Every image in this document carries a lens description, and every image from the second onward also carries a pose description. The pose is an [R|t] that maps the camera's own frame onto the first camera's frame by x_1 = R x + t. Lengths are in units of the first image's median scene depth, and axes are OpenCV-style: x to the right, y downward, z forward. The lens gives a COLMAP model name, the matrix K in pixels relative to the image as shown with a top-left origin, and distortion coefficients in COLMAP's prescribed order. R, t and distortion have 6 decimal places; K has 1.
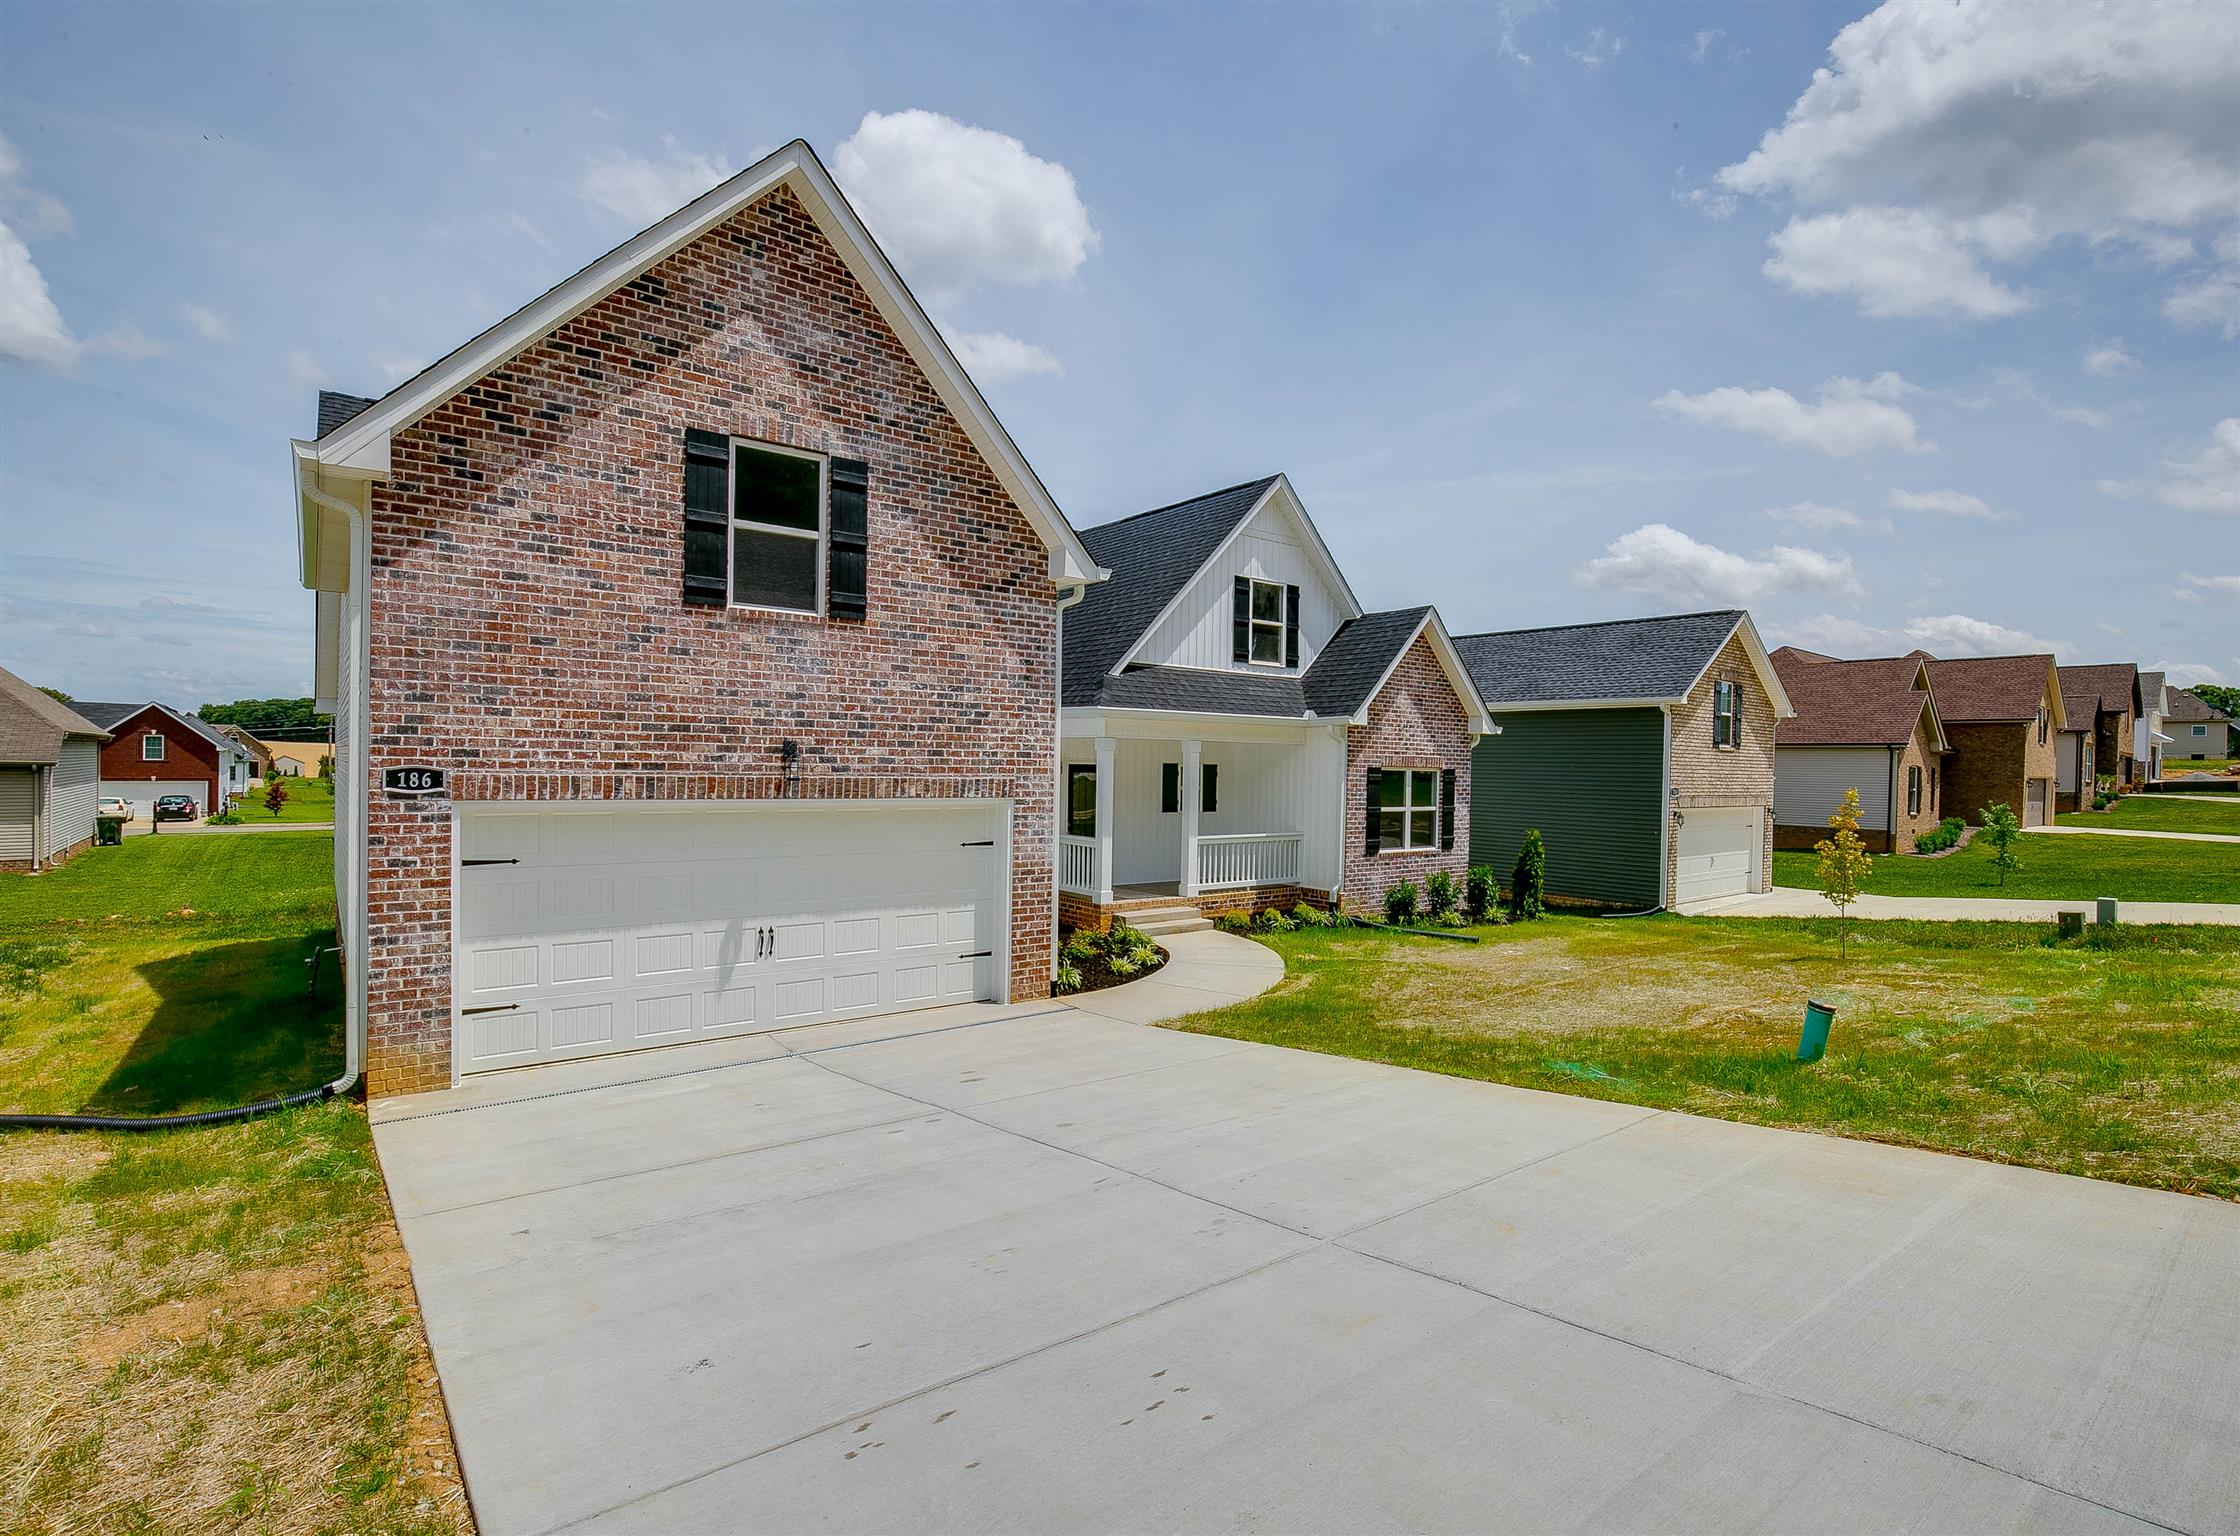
lens RADIAL K [[1035.3, 0, 1119.5], [0, 1035.3, 775.4], [0, 0, 1]] dist [-0.002965, -0.000276]
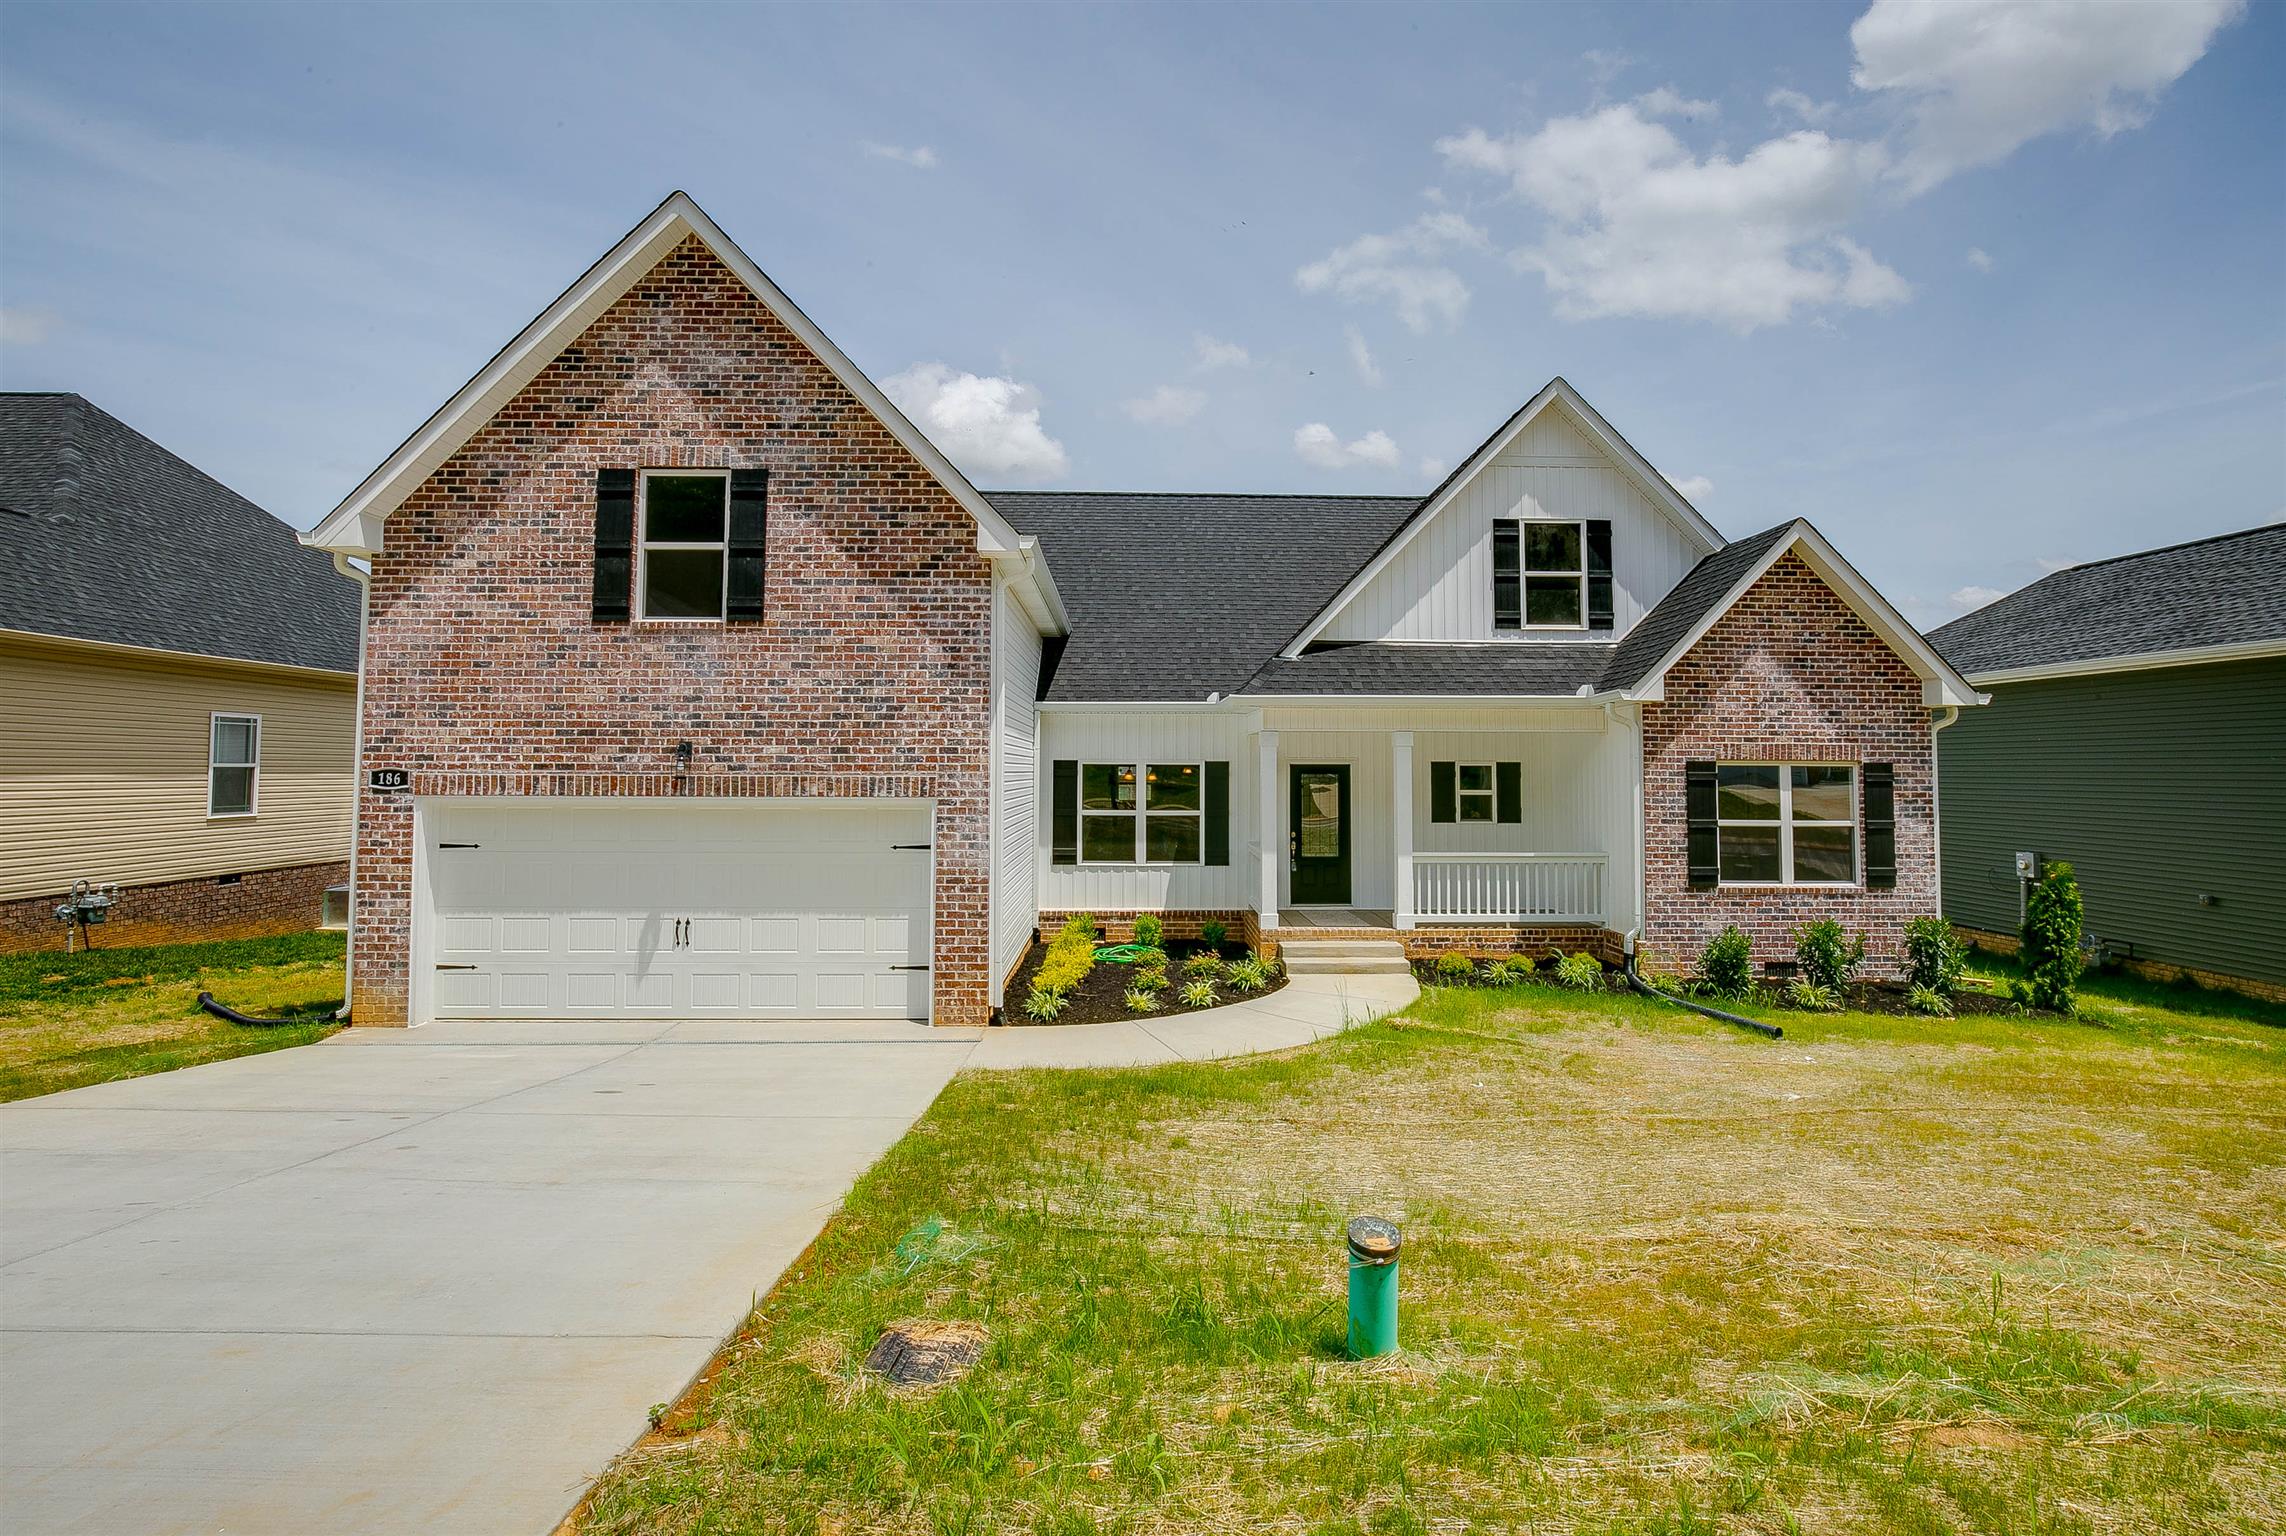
lens RADIAL K [[1043.9, 0, 1153.7], [0, 1043.9, 720.4], [0, 0, 1]] dist [-0.010009, 0.000056]
pose [[0.804028, -0.044105, -0.592954, 0.671885], [0.004679, 0.997684, -0.067864, 0.018873], [0.594573, 0.051790, 0.802372, 0.414689]]
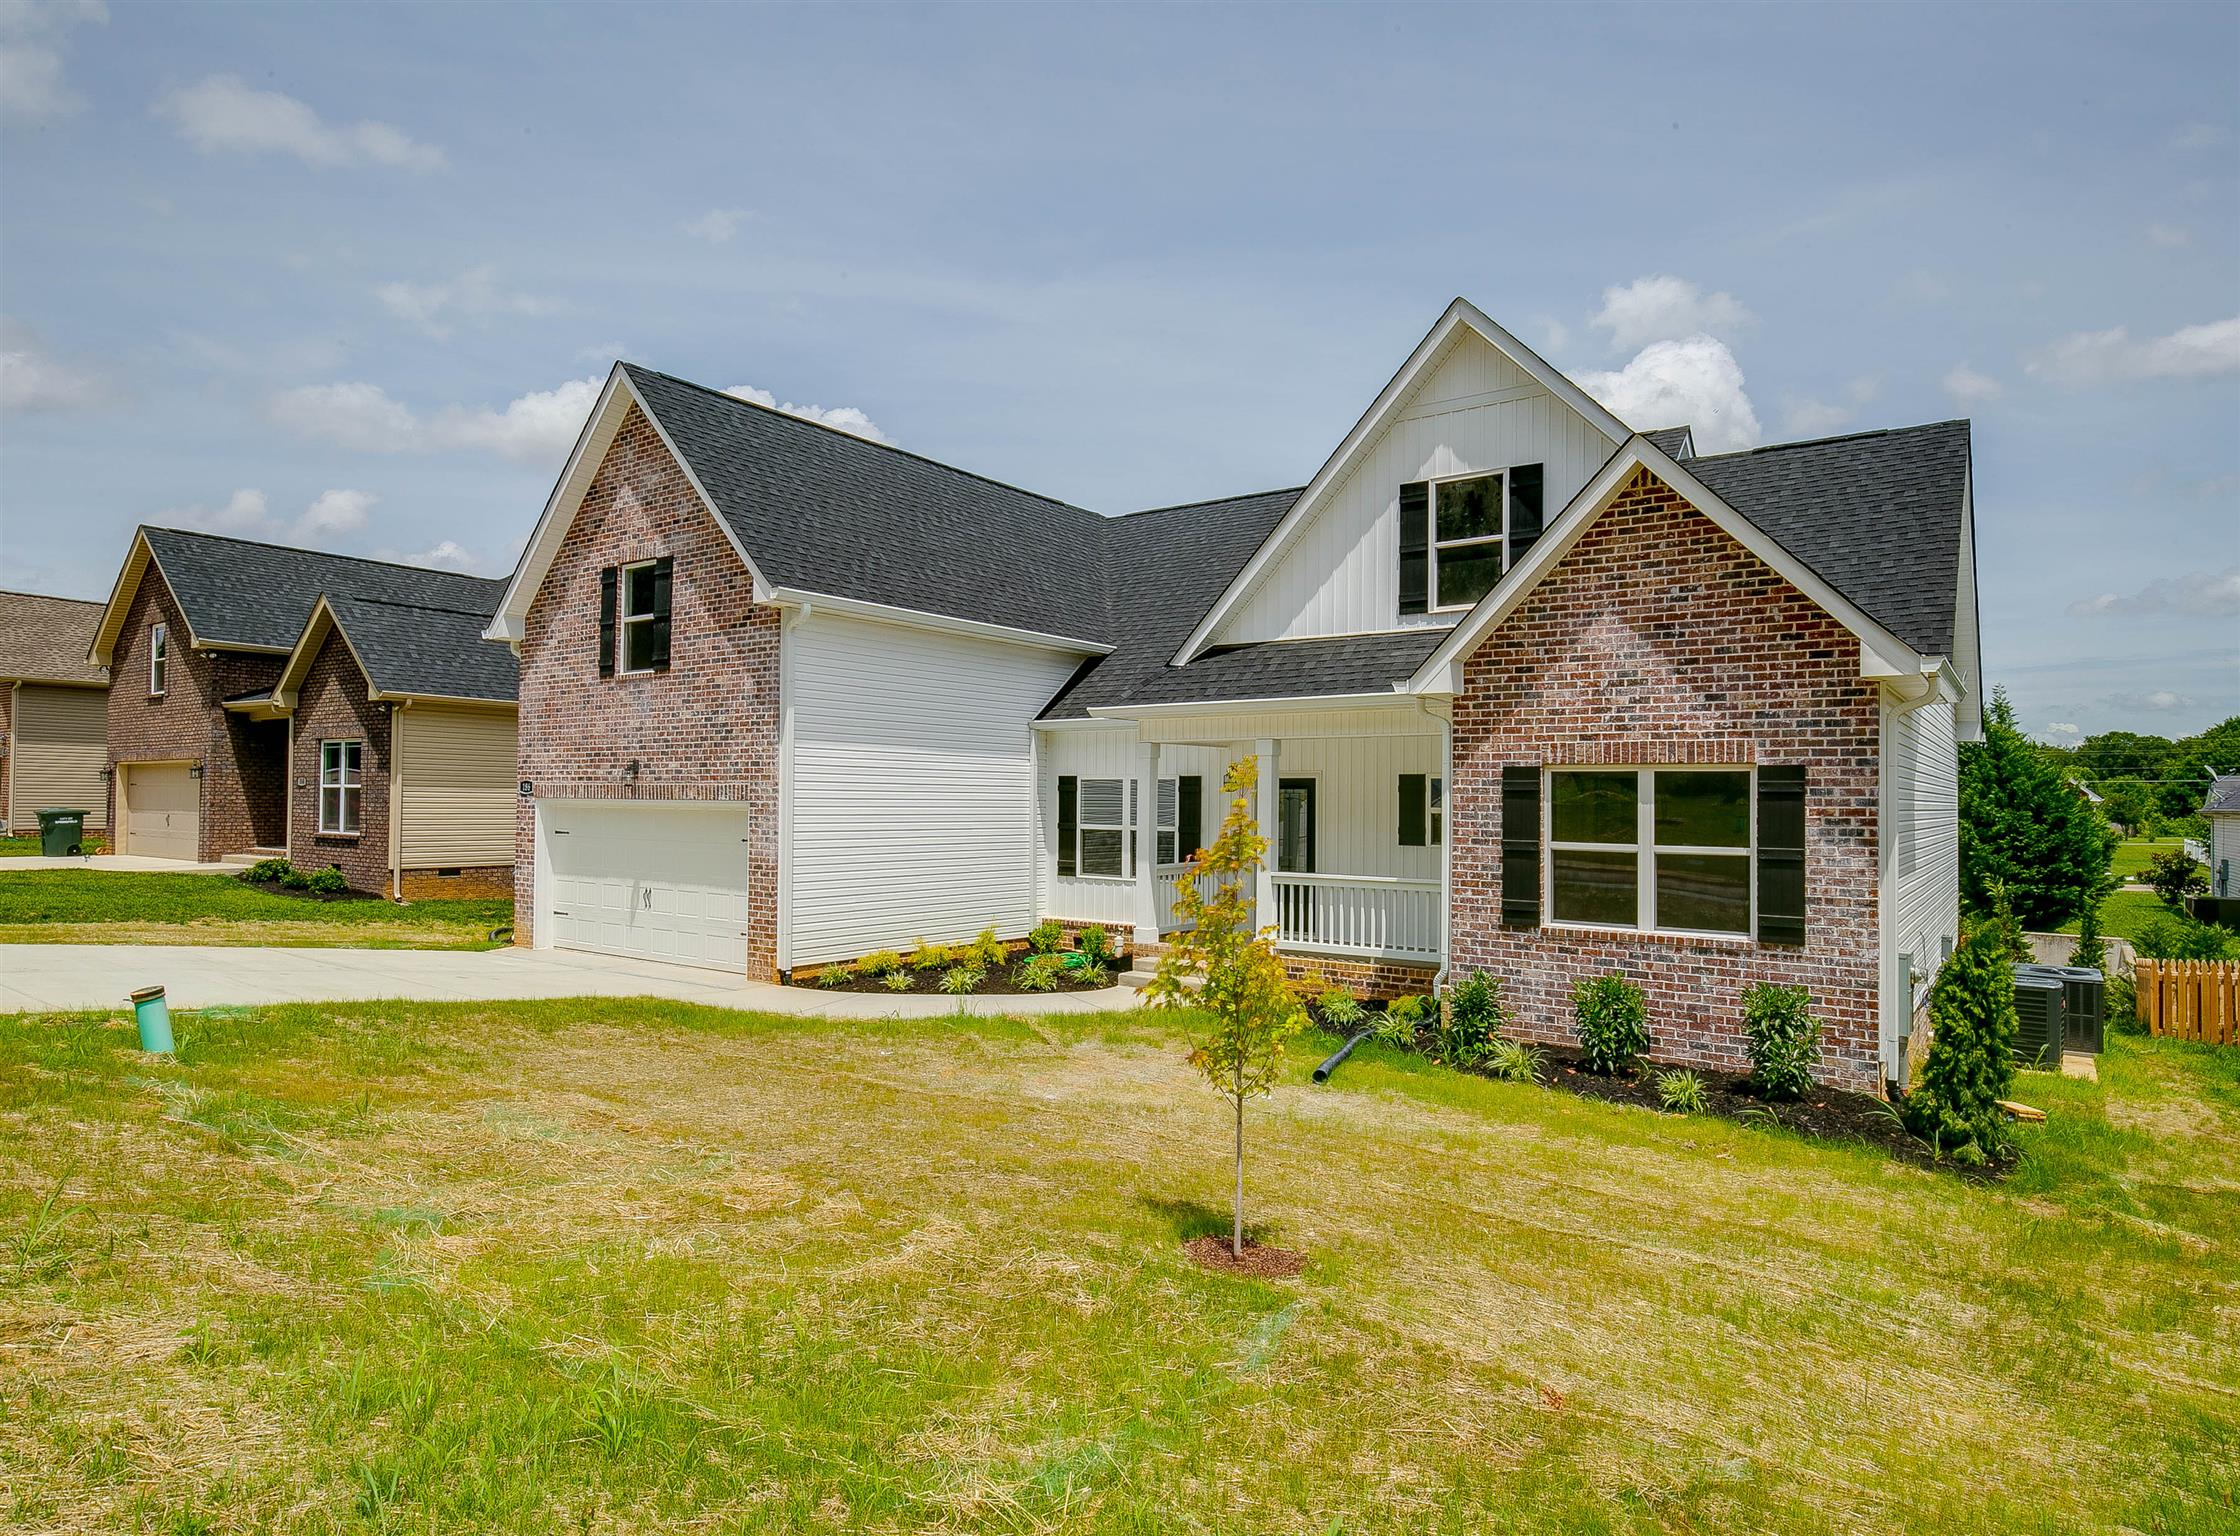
lens RADIAL K [[1223.3, 0, 1118.1], [0, 1223.3, 777.3], [0, 0, 1]] dist [0.014253, 0.000576]
pose [[0.275152, -0.034156, -0.960794, 1.481160], [-0.014593, 0.999105, -0.039697, 0.048600], [0.961290, 0.024943, 0.274408, 1.138739]]
